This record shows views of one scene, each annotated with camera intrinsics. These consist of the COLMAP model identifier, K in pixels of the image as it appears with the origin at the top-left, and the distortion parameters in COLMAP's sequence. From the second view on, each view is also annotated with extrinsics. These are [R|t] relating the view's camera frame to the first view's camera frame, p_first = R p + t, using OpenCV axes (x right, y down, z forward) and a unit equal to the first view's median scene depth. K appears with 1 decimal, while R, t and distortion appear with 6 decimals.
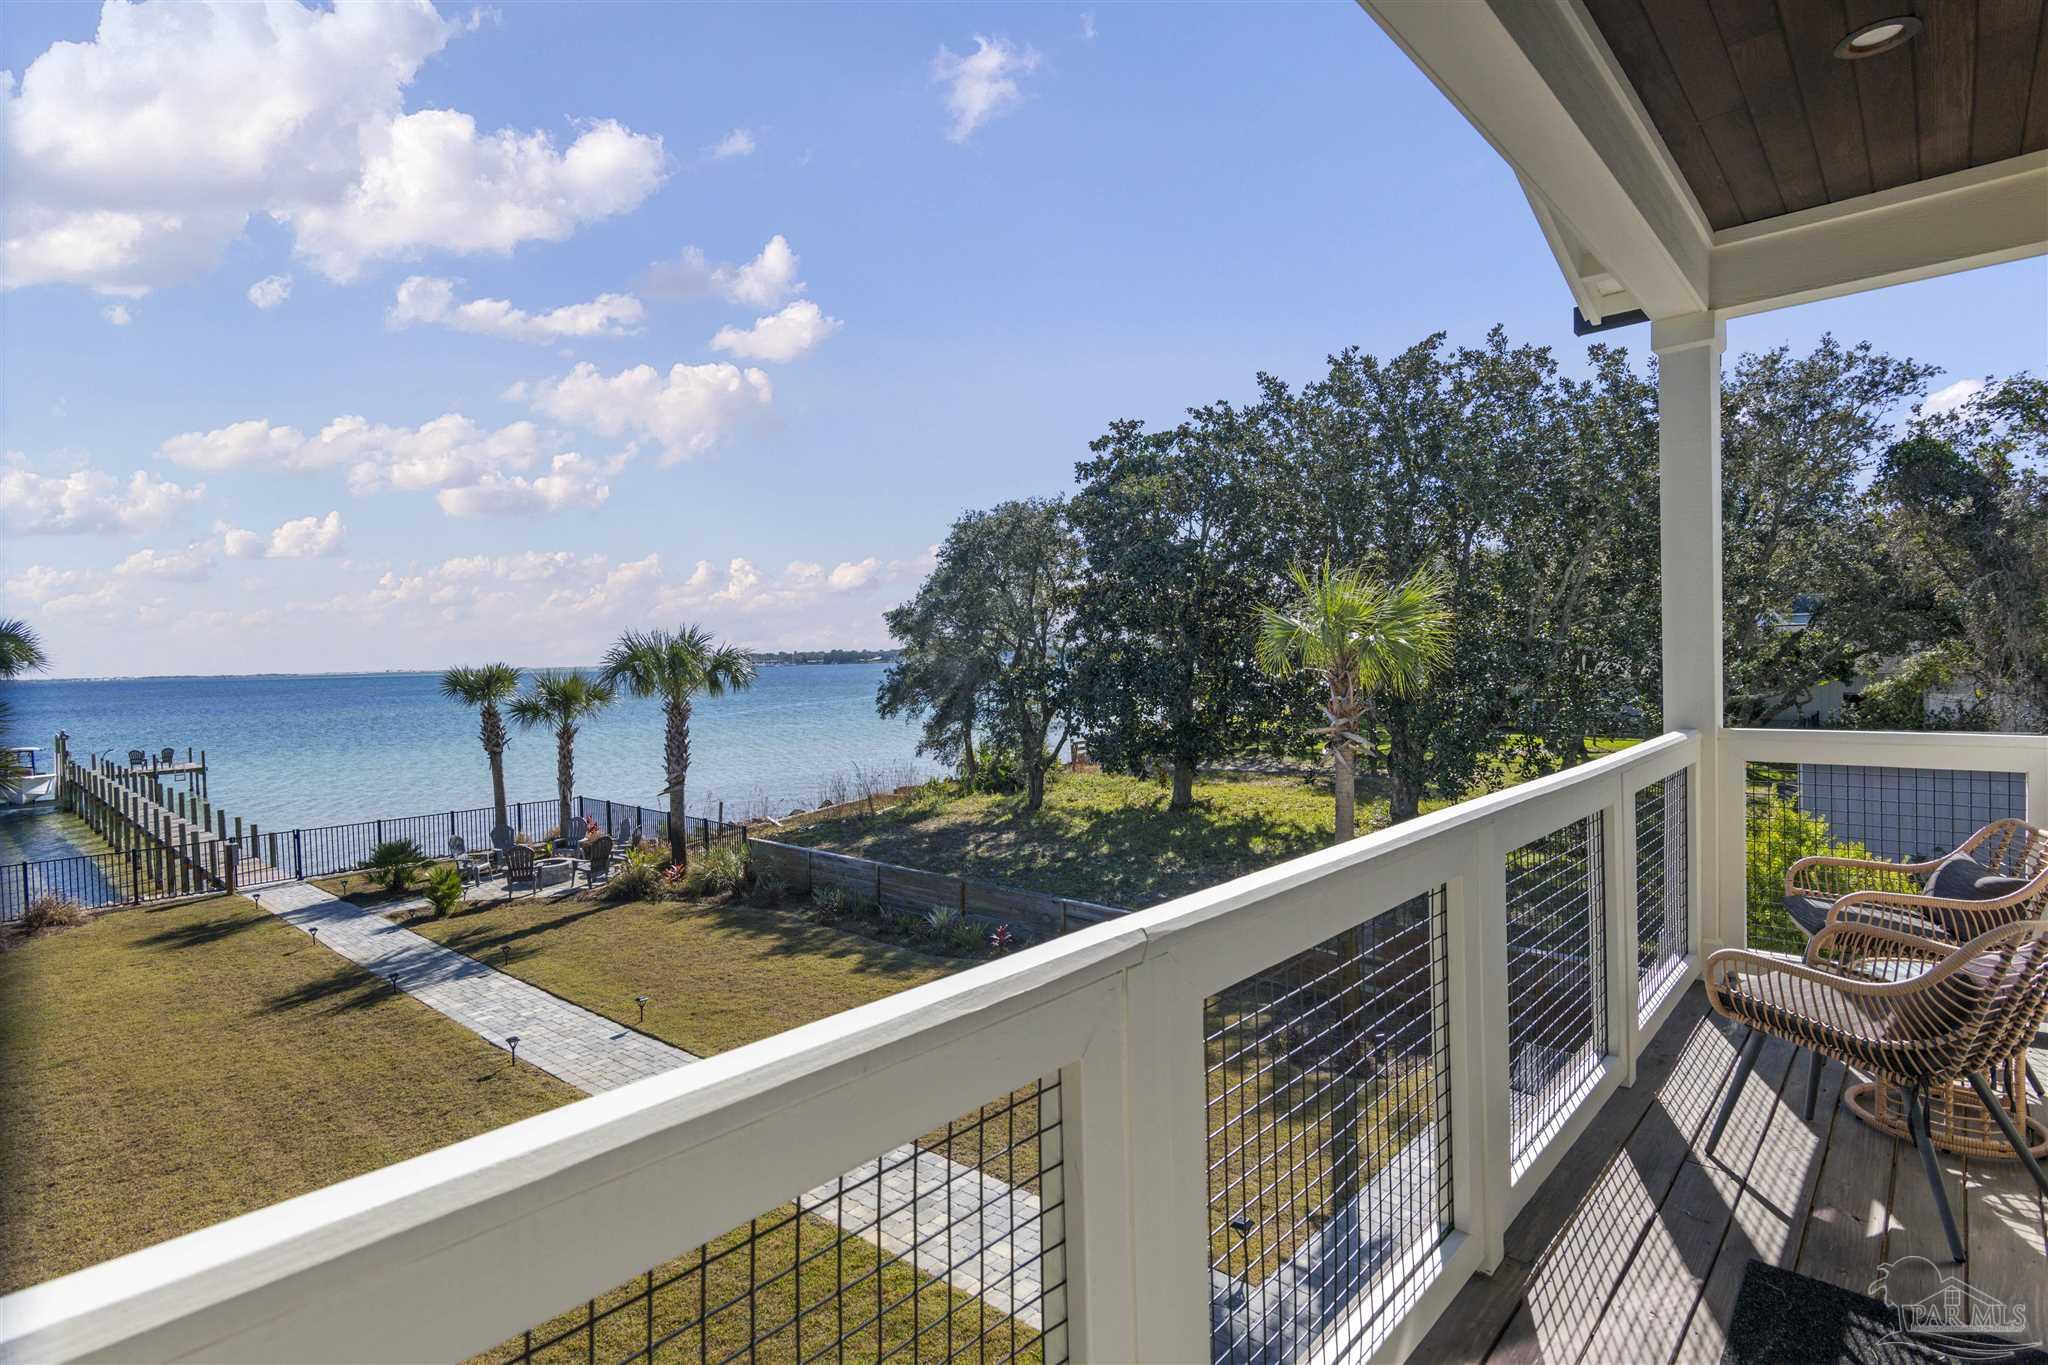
lens RADIAL K [[1008.1, 0, 1022.4], [0, 1008.1, 667.8], [0, 0, 1]] dist [0.001969, 0.000538]
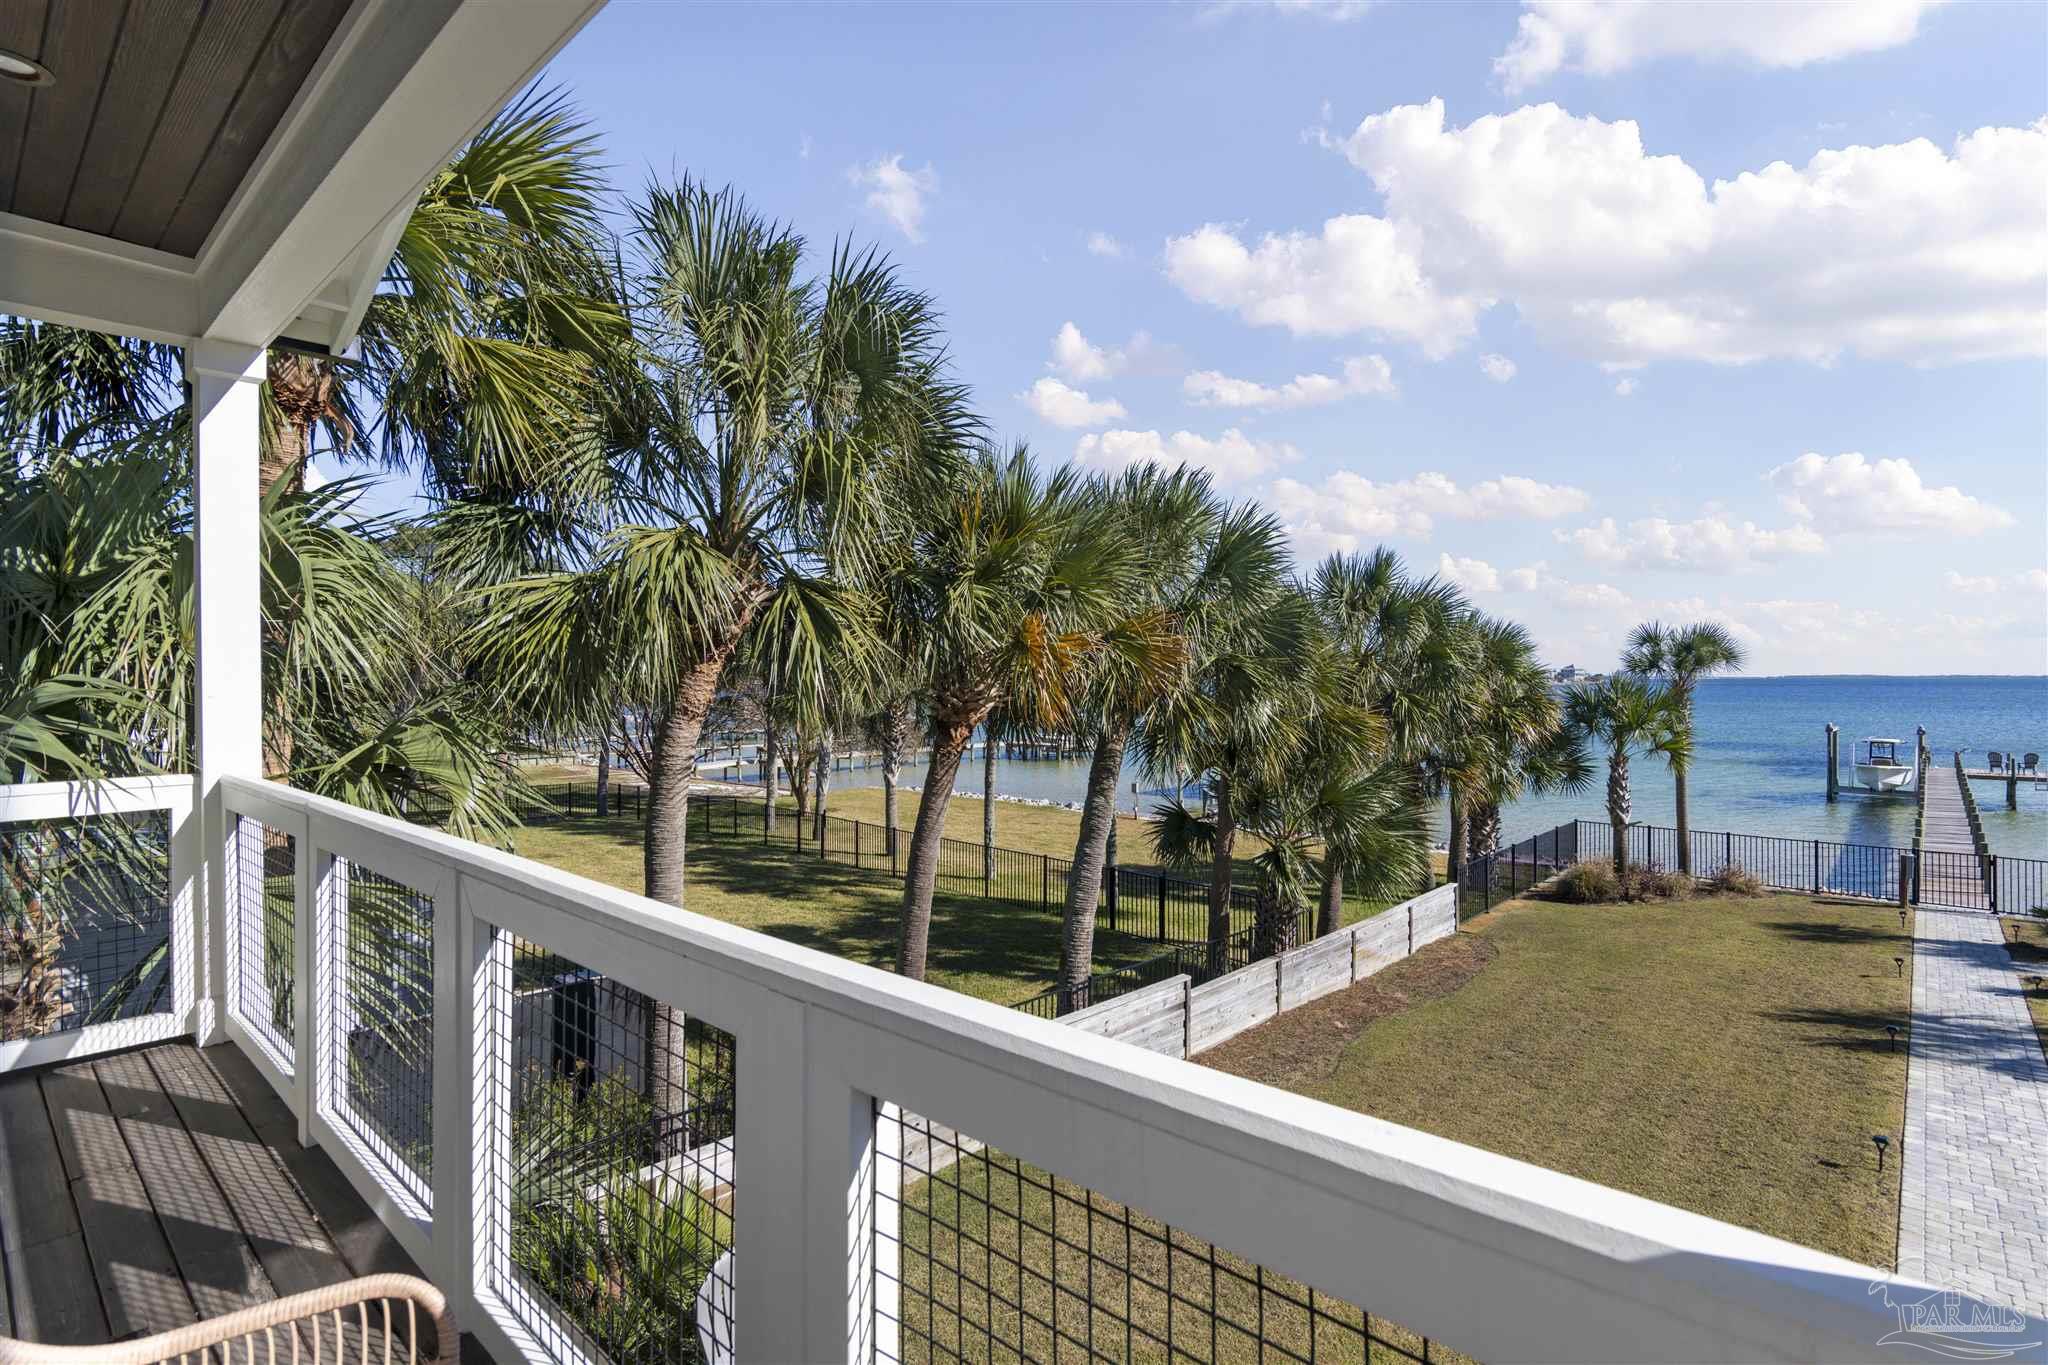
lens RADIAL K [[1008.1, 0, 1020.1], [0, 1008.1, 681.4], [0, 0, 1]] dist [0.001969, 0.000538]
pose [[-0.010832, 0.027150, -0.999573, 0.248725], [-0.008244, 0.999595, 0.027240, -0.009411], [0.999907, 0.008536, -0.010604, 0.272376]]
